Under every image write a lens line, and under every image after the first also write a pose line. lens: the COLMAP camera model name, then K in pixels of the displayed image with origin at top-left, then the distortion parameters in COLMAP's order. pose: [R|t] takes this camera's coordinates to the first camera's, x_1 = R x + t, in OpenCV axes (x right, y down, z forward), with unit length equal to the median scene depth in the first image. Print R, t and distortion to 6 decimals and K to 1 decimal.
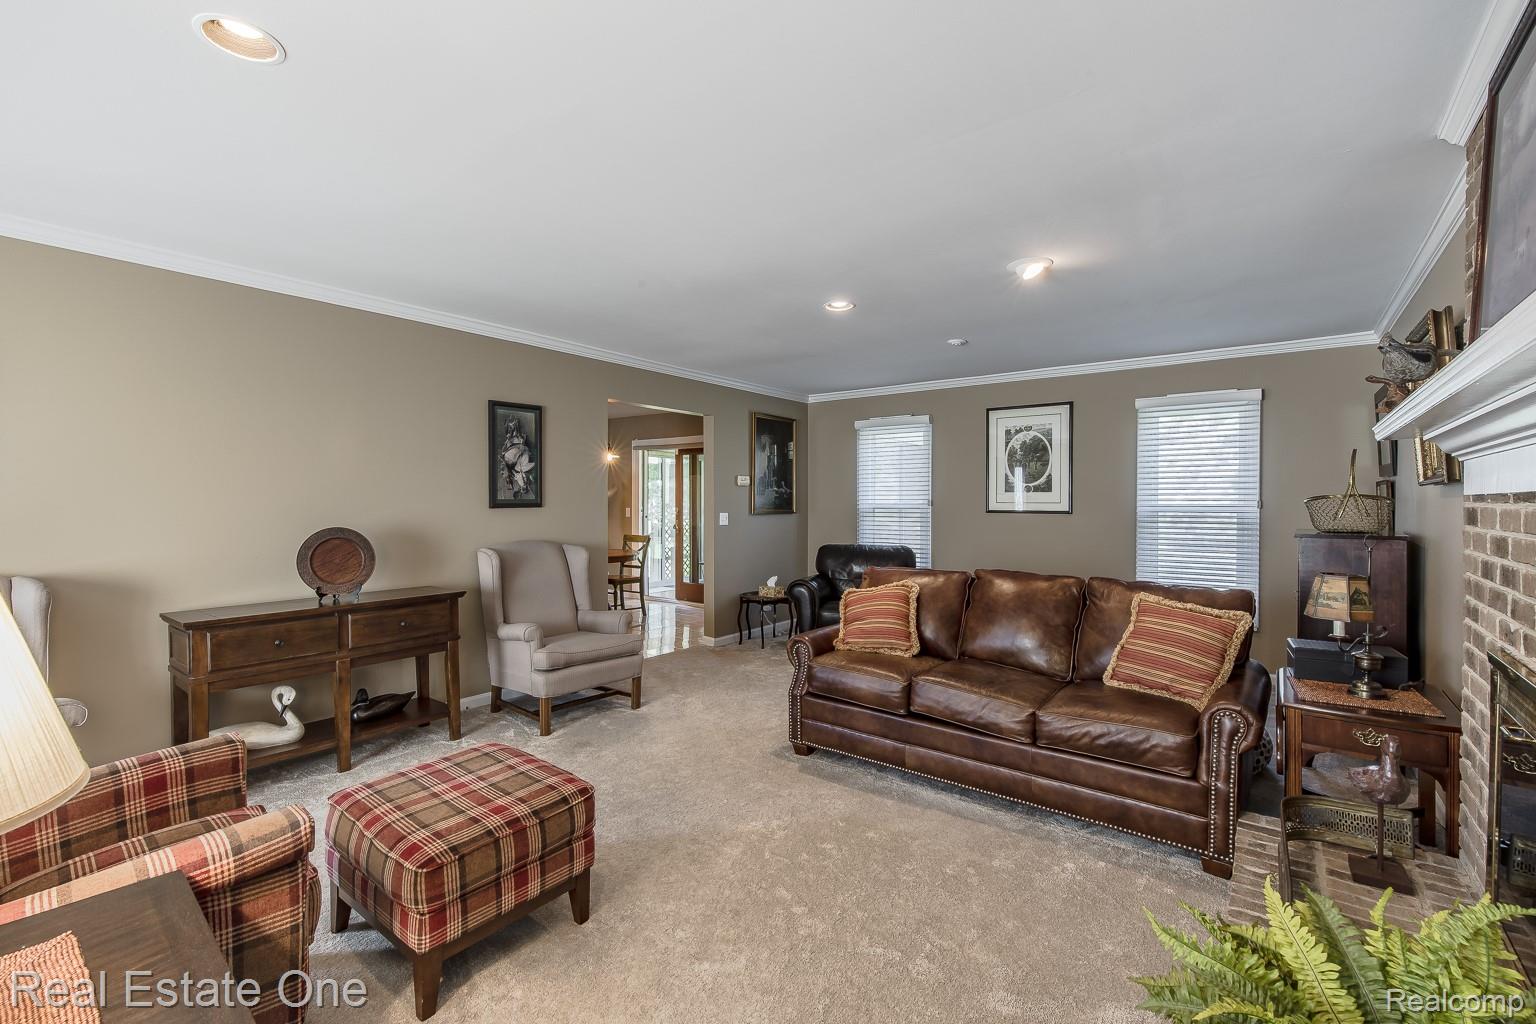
lens RADIAL K [[678.4, 0, 760.1], [0, 678.4, 507.5], [0, 0, 1]] dist [0.001040, -0.000654]
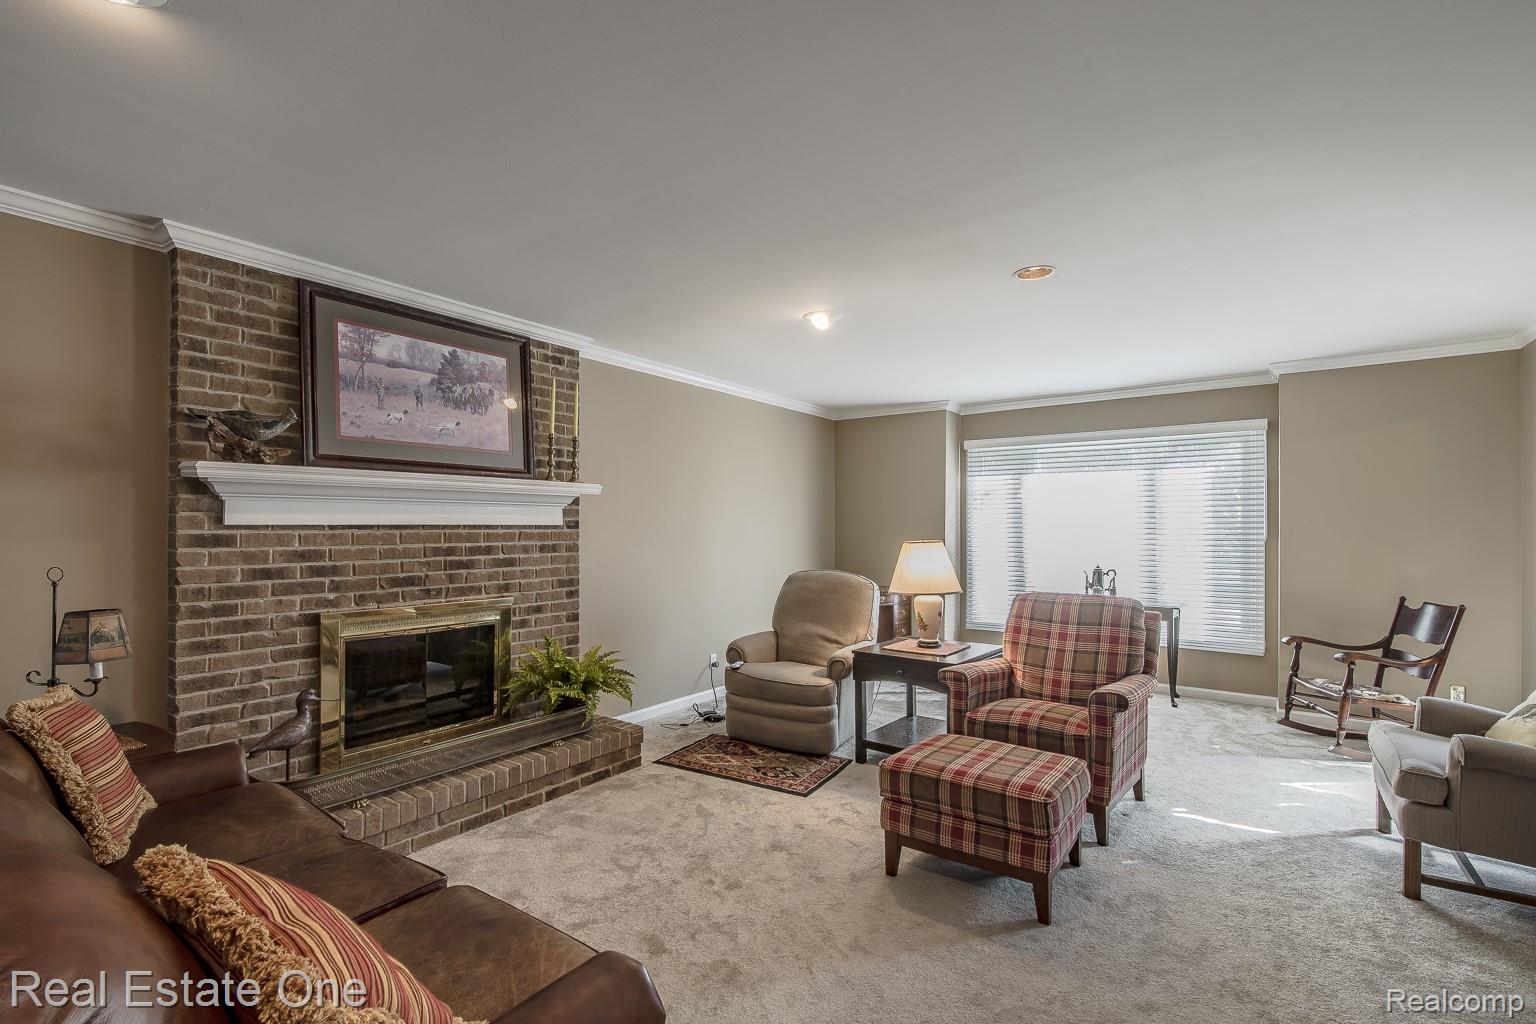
lens RADIAL K [[699.0, 0, 762.8], [0, 699.0, 526.3], [0, 0, 1]] dist [0.000101, 0.000502]
pose [[-0.999489, -0.000749, -0.031947, -0.002087], [-0.001043, 0.999957, 0.009189, -0.012483], [0.031939, 0.009217, -0.999447, 1.042392]]
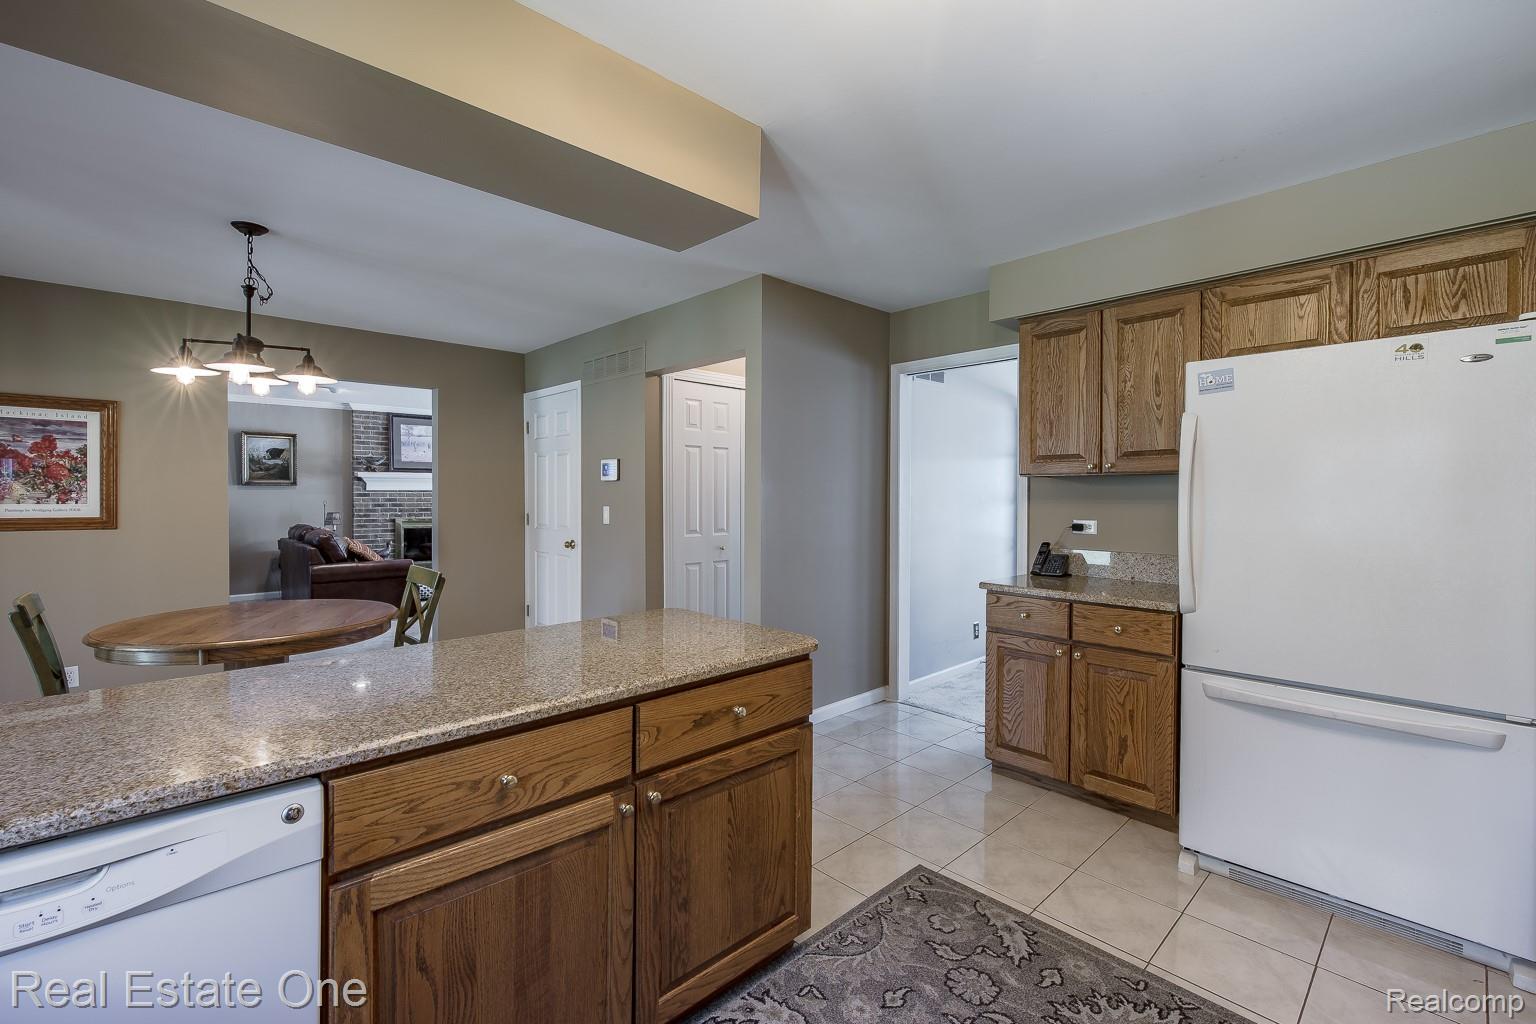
lens RADIAL K [[678.4, 0, 776.9], [0, 678.4, 504.1], [0, 0, 1]] dist [0.001040, -0.000654]
pose [[-0.991079, -0.006099, 0.133134, -0.991869], [-0.002515, 0.999630, 0.027070, -0.023606], [-0.133250, 0.026494, -0.990728, 2.208112]]
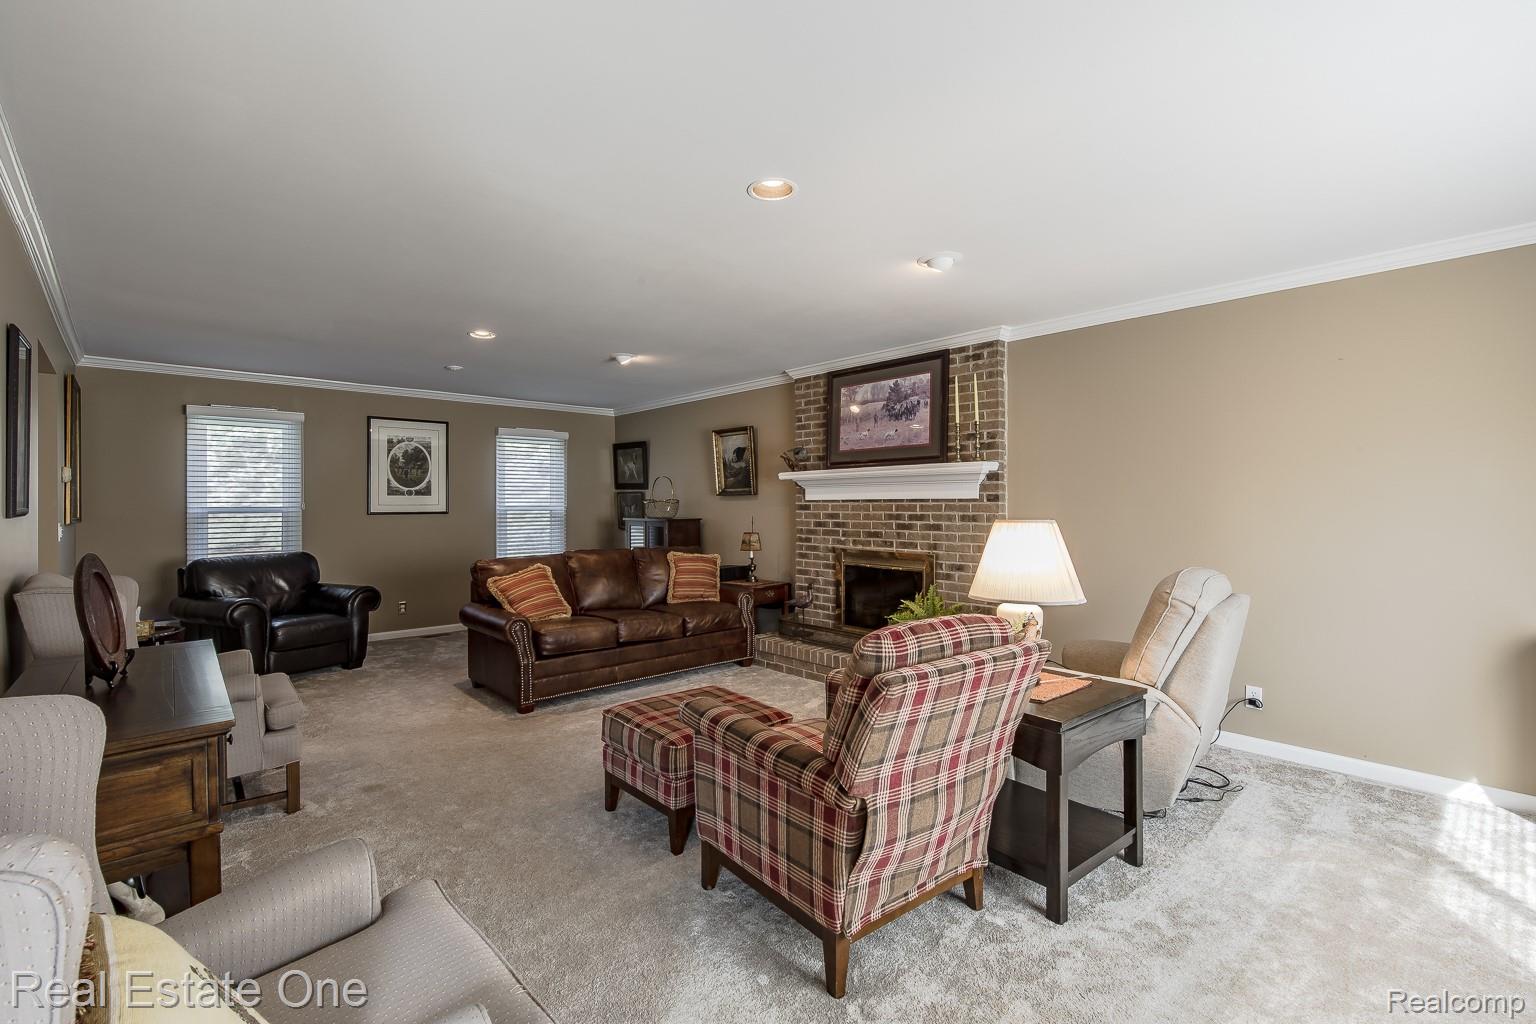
lens RADIAL K [[699.0, 0, 780.0], [0, 699.0, 504.7], [0, 0, 1]] dist [0.000101, 0.000502]
pose [[0.172931, -0.004368, 0.984924, -0.843599], [0.013365, 0.999909, 0.002088, -0.002487], [-0.984843, 0.012803, 0.172974, 0.248943]]
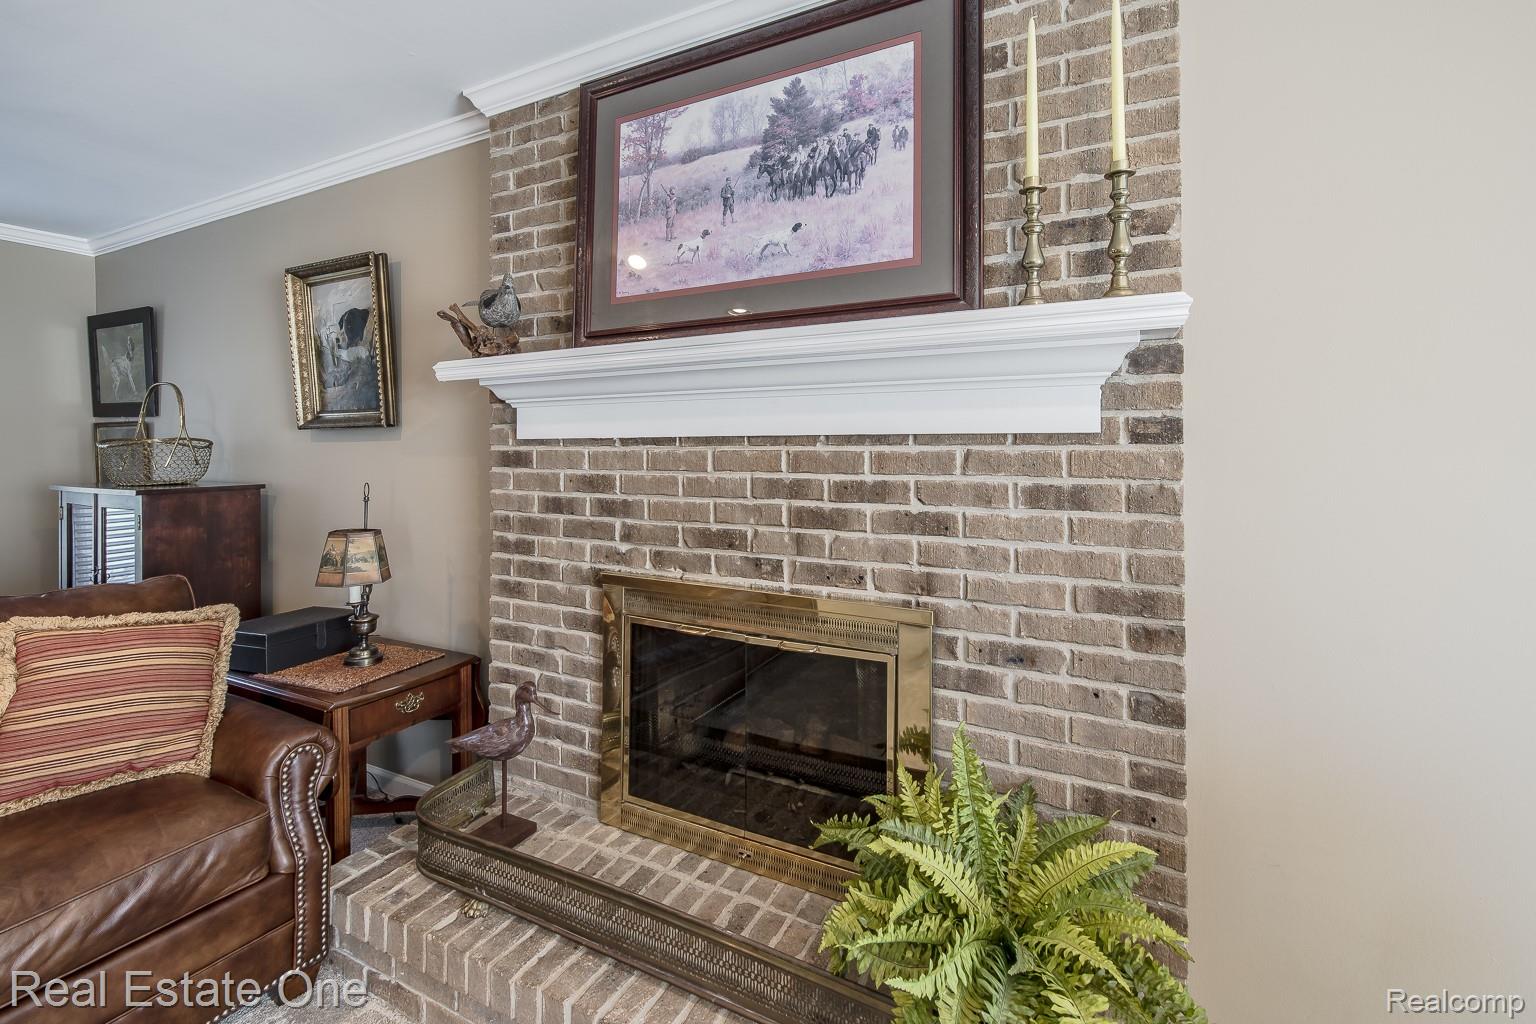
lens RADIAL K [[678.4, 0, 773.9], [0, 678.4, 438.4], [0, 0, 1]] dist [0.001040, -0.000654]
pose [[-0.172241, 0.009432, 0.985010, -0.044974], [0.013239, 0.999886, -0.007259, -0.002704], [-0.984966, 0.011790, -0.172347, 0.333716]]
